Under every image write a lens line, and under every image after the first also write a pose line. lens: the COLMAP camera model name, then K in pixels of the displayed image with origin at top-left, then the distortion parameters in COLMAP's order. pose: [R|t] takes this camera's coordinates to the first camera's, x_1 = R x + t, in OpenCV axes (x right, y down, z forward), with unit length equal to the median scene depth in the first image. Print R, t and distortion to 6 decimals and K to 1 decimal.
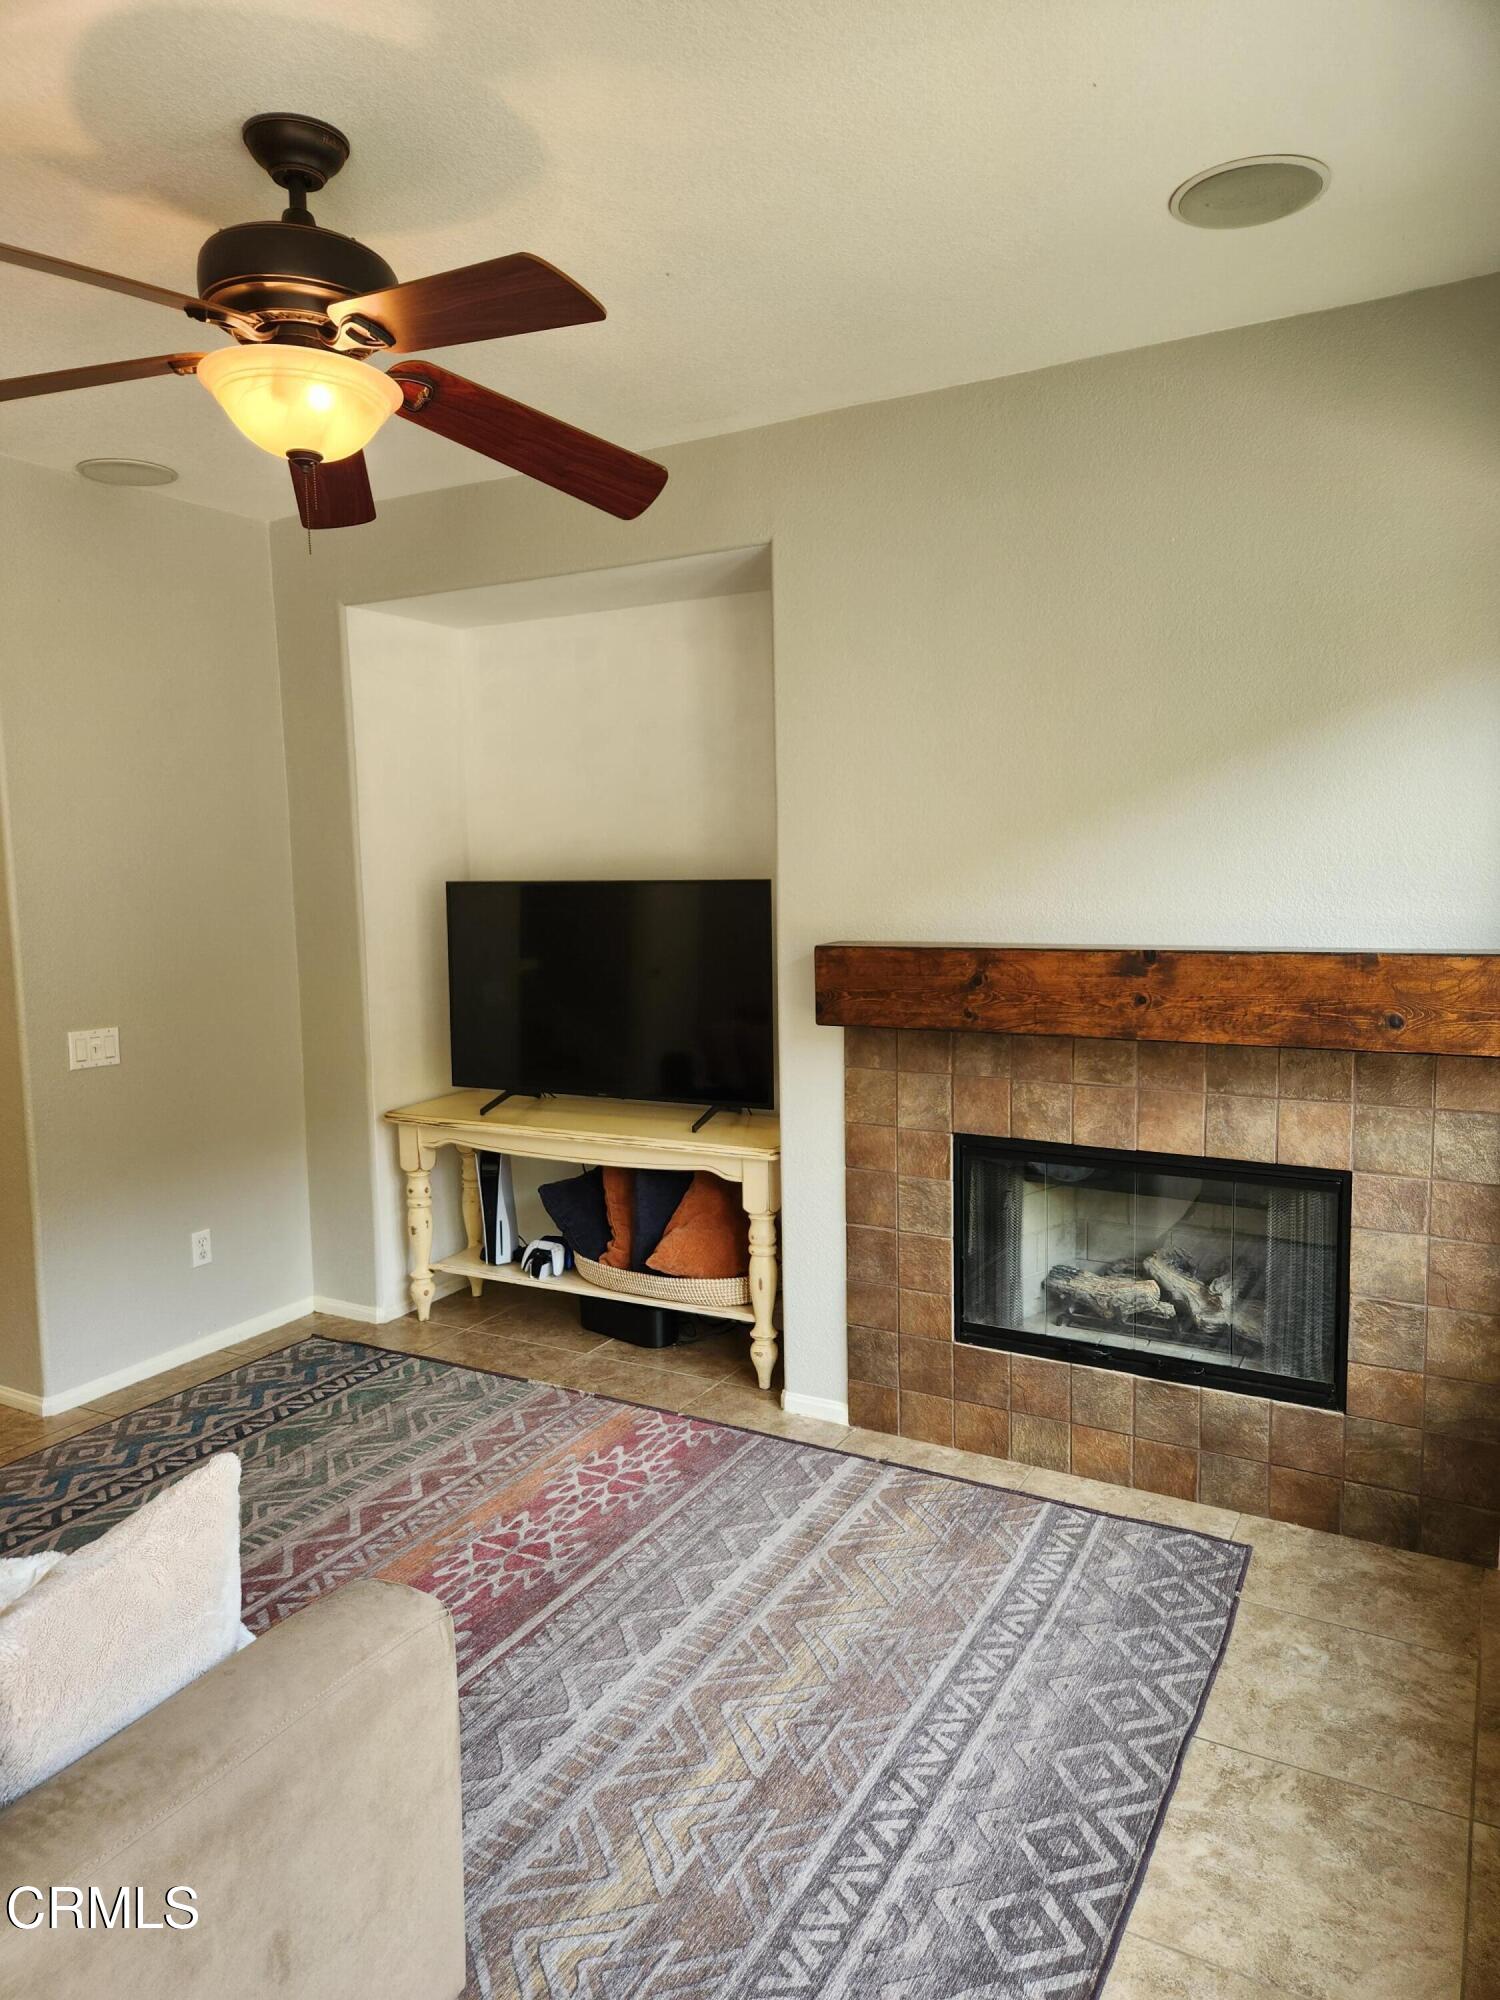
lens RADIAL K [[1354.3, 0, 742.0], [0, 1354.3, 1001.9], [0, 0, 1]] dist [0.072867, -0.057929]
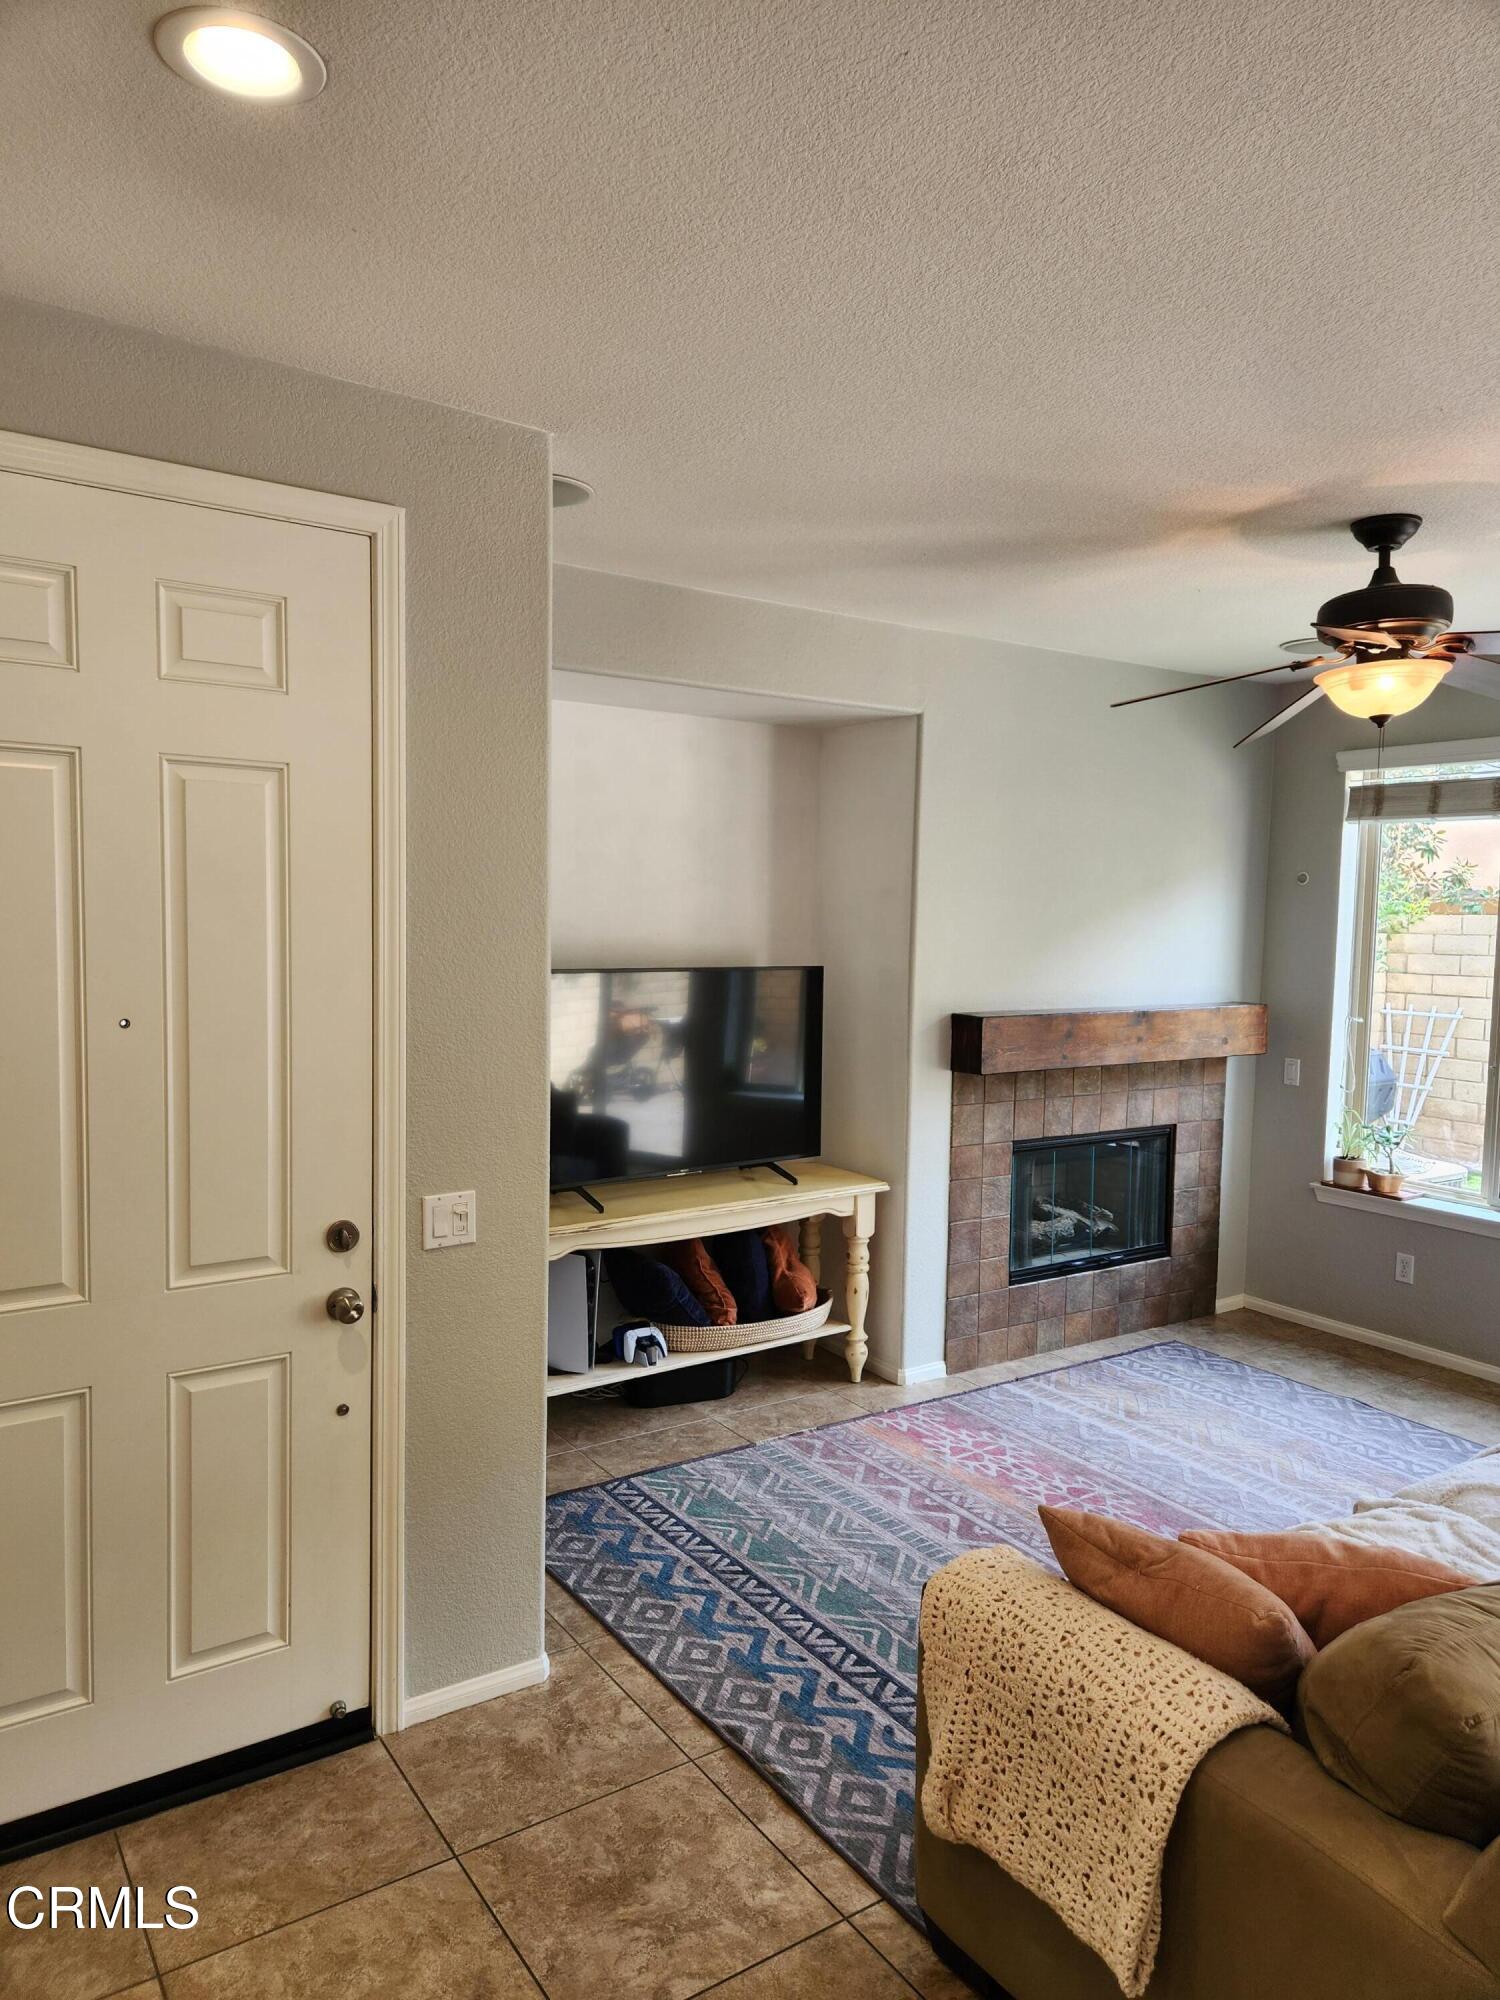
lens RADIAL K [[1354.3, 0, 742.8], [0, 1354.3, 998.5], [0, 0, 1]] dist [0.072867, -0.057929]
pose [[0.436328, -0.034795, 0.899114, -1.261517], [0.068675, 0.997625, 0.005281, -0.082879], [-0.897163, 0.059443, 0.437682, 0.605178]]
